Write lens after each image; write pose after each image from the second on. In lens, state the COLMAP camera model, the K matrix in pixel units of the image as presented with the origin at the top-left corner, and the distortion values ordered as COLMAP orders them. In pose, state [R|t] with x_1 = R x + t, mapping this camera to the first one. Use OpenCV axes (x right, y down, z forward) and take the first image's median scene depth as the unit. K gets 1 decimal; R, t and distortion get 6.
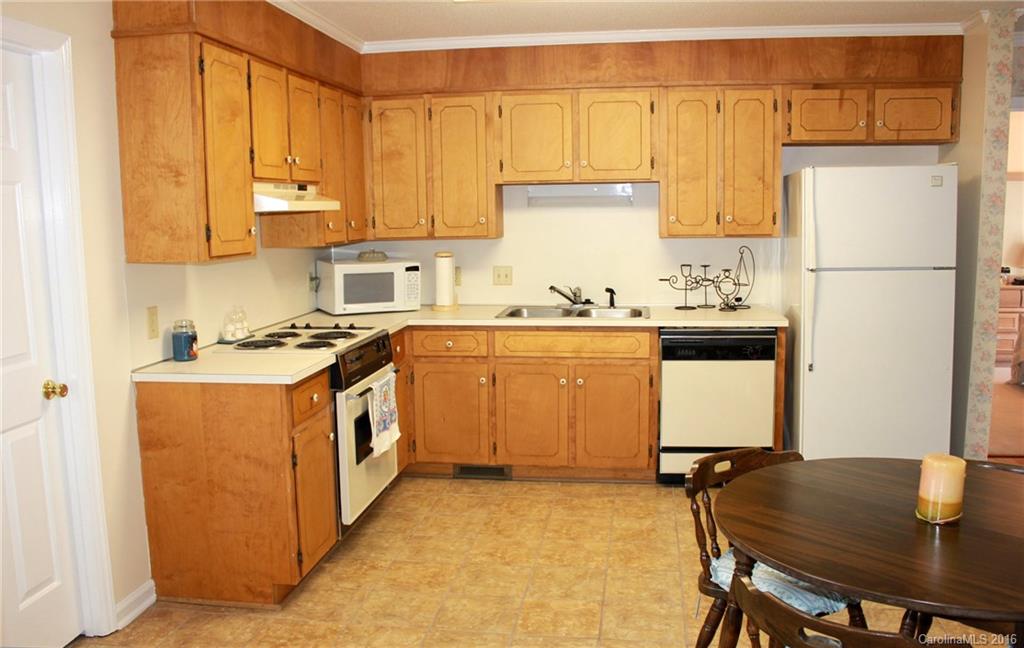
lens RADIAL K [[909.4, 0, 511.4], [0, 909.4, 331.7], [0, 0, 1]] dist [-0.124672, 0.106130]
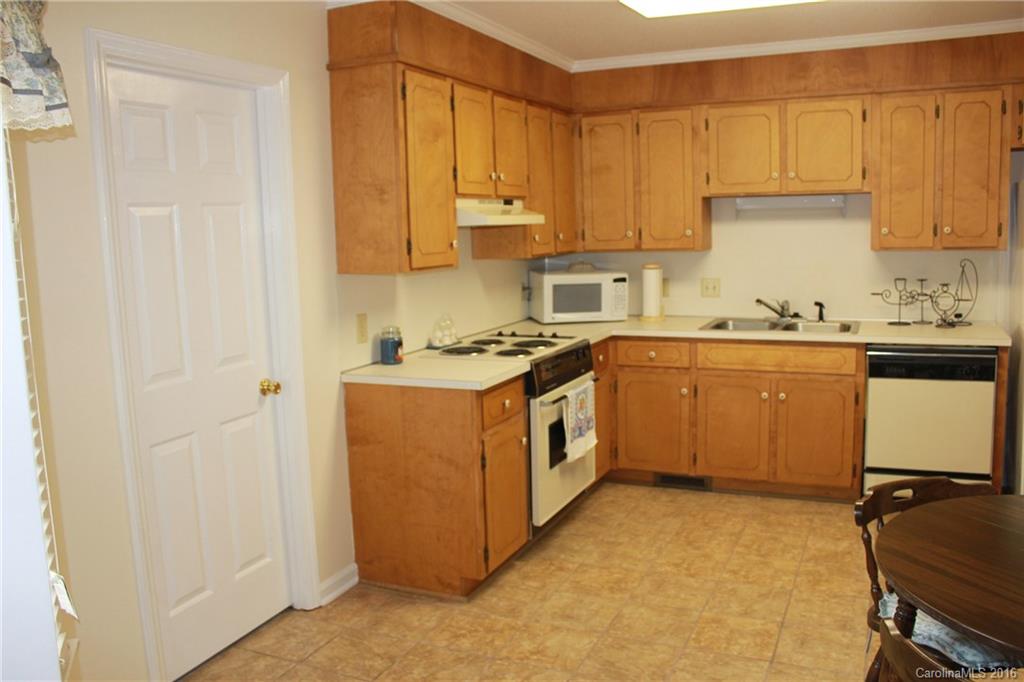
lens RADIAL K [[875.5, 0, 510.4], [0, 875.5, 340.1], [0, 0, 1]] dist [-0.132412, 0.114518]
pose [[0.963118, 0.023865, -0.268017, 0.048435], [-0.023208, 0.999715, 0.005620, -0.005117], [0.268075, 0.000808, 0.963398, 0.019227]]
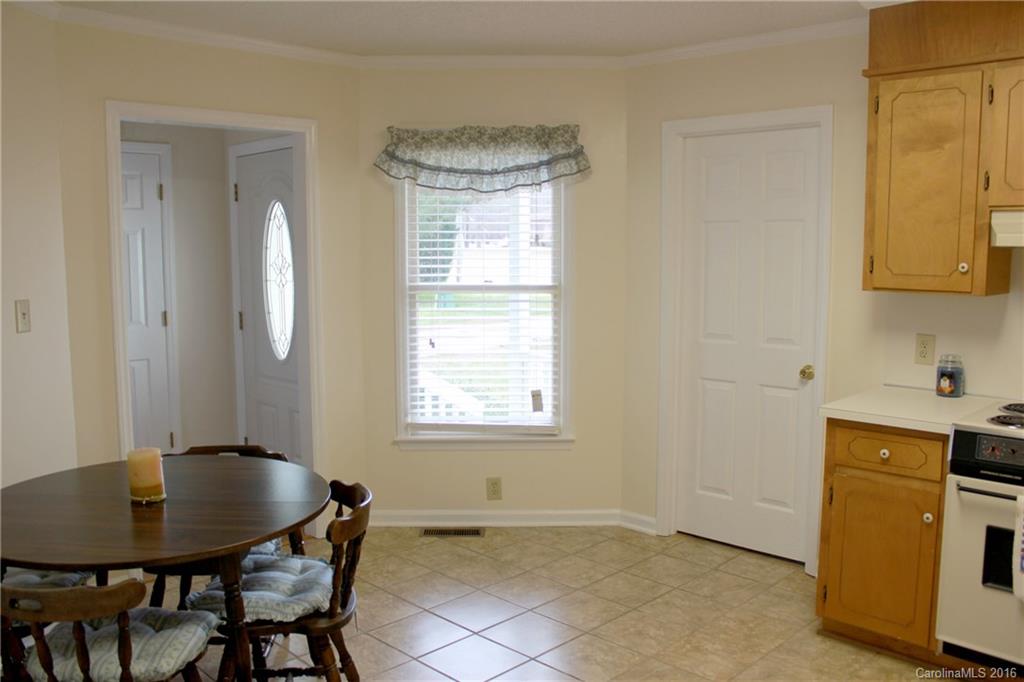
lens RADIAL K [[875.5, 0, 511.8], [0, 875.5, 341.8], [0, 0, 1]] dist [-0.132412, 0.114518]
pose [[-0.585452, 0.108103, -0.803467, 0.563550], [-0.102174, 0.973329, 0.205407, -0.144324], [0.804243, 0.202349, -0.558792, 0.968831]]
